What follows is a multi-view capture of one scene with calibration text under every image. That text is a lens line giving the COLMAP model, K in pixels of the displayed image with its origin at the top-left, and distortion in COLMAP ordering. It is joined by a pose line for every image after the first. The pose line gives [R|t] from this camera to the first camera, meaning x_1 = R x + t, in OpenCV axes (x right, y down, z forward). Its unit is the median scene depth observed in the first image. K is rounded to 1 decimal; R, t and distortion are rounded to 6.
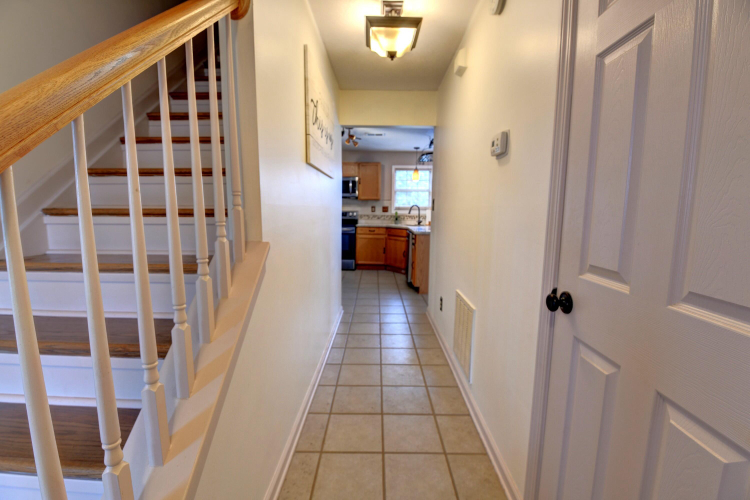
lens RADIAL K [[322.7, 0, 375.0], [0, 322.7, 250.0], [0, 0, 1]] dist [-0.010773, -0.000046]
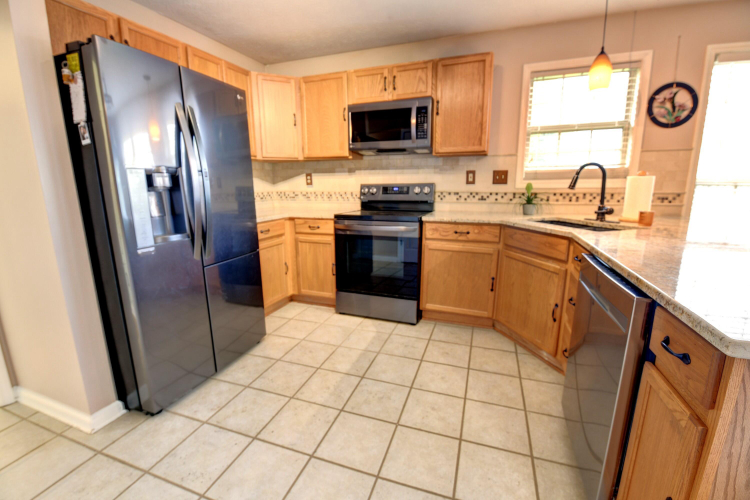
lens RADIAL K [[321.9, 0, 375.0], [0, 321.9, 250.0], [0, 0, 1]] dist [-0.026789, -0.000010]
pose [[0.946105, 0.048573, -0.320198, 0.016419], [-0.022152, 0.996079, 0.085649, -0.067544], [0.323103, -0.073940, 0.943471, 0.574650]]
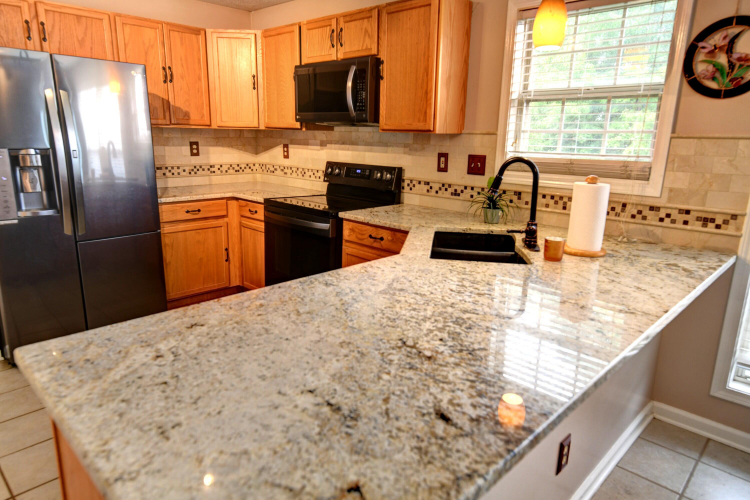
lens RADIAL K [[470.8, 0, 375.0], [0, 470.8, 250.0], [0, 0, 1]] dist [-0.001894, -0.000017]
pose [[0.736849, 0.170189, -0.654286, 0.266664], [-0.101067, 0.984650, 0.142301, -0.106920], [0.668461, -0.038728, 0.742739, 0.649489]]
